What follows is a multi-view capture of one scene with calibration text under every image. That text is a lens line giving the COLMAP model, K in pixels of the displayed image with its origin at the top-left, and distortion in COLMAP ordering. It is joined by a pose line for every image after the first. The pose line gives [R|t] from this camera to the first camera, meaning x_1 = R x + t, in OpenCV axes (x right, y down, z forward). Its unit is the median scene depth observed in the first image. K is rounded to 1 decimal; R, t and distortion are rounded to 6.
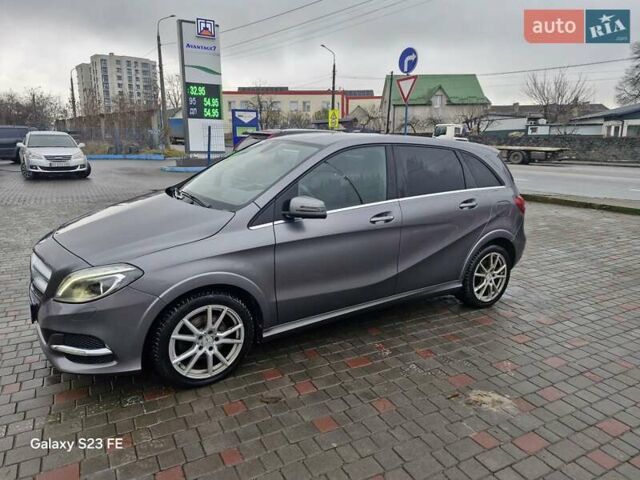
lens RADIAL K [[442.0, 0, 317.7], [0, 442.0, 238.9], [0, 0, 1]] dist [0.005472, -0.012522]
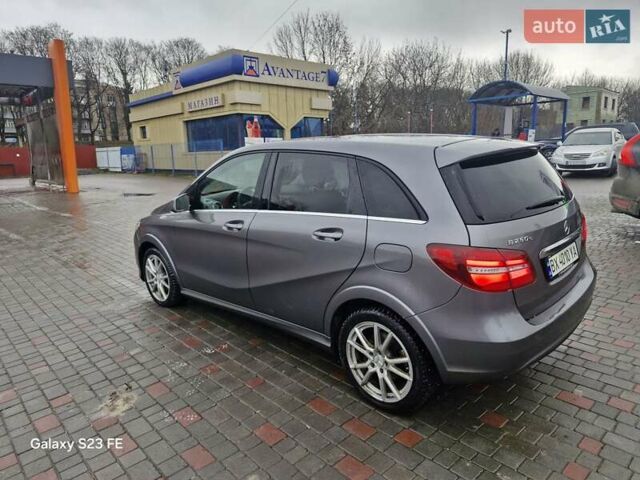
lens RADIAL K [[442.0, 0, 318.0], [0, 442.0, 242.2], [0, 0, 1]] dist [0.005472, -0.012522]
pose [[0.266063, 0.190283, -0.944988, 1.034549], [-0.174043, 0.973695, 0.147062, -0.171796], [0.948114, 0.125341, 0.292182, 0.802271]]
